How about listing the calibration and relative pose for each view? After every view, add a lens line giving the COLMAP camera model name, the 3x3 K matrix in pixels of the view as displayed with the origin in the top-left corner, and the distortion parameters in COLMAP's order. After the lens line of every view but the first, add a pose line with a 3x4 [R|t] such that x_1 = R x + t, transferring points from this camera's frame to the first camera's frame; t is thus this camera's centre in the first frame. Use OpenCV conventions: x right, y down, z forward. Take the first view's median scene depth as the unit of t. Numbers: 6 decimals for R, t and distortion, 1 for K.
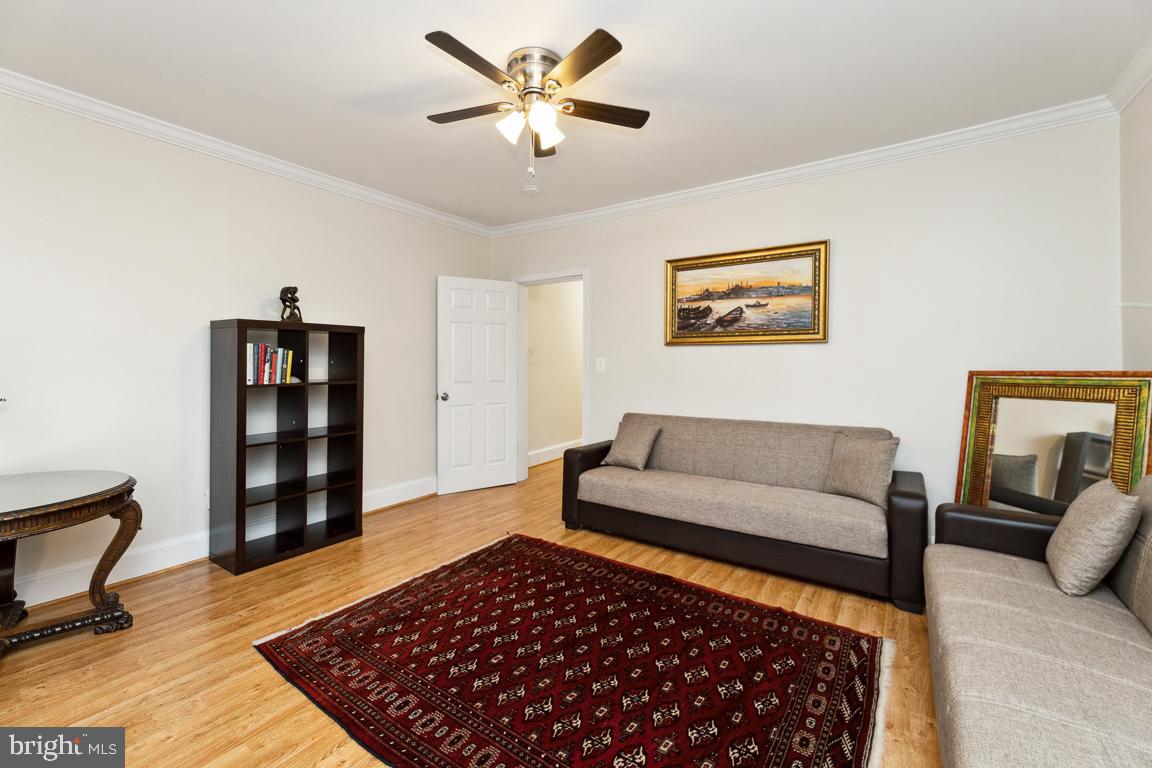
lens RADIAL K [[478.5, 0, 573.3], [0, 478.5, 367.4], [0, 0, 1]] dist [-0.001551, 0.000270]
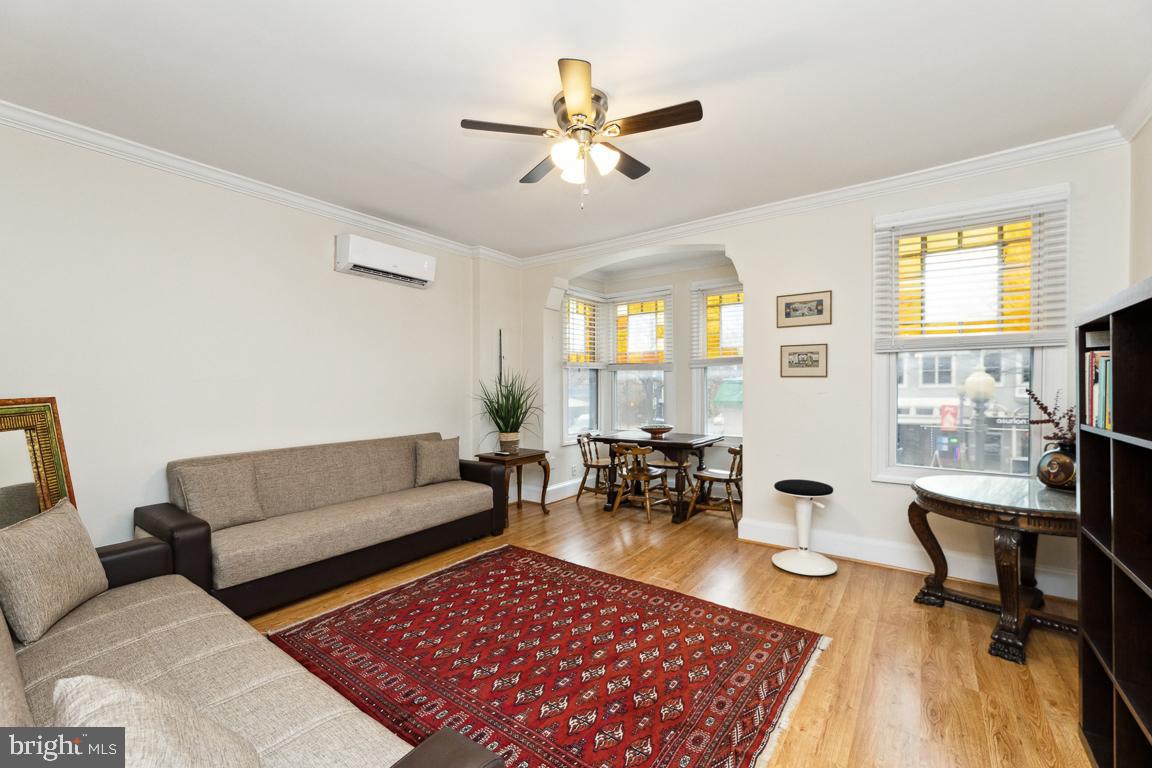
lens RADIAL K [[477.1, 0, 572.3], [0, 477.1, 396.2], [0, 0, 1]] dist [-0.008714, -0.000007]
pose [[-0.999222, 0.004600, 0.039166, -0.084261], [0.005921, 0.999415, 0.033675, -0.019379], [-0.038988, 0.033881, -0.998665, 1.540608]]
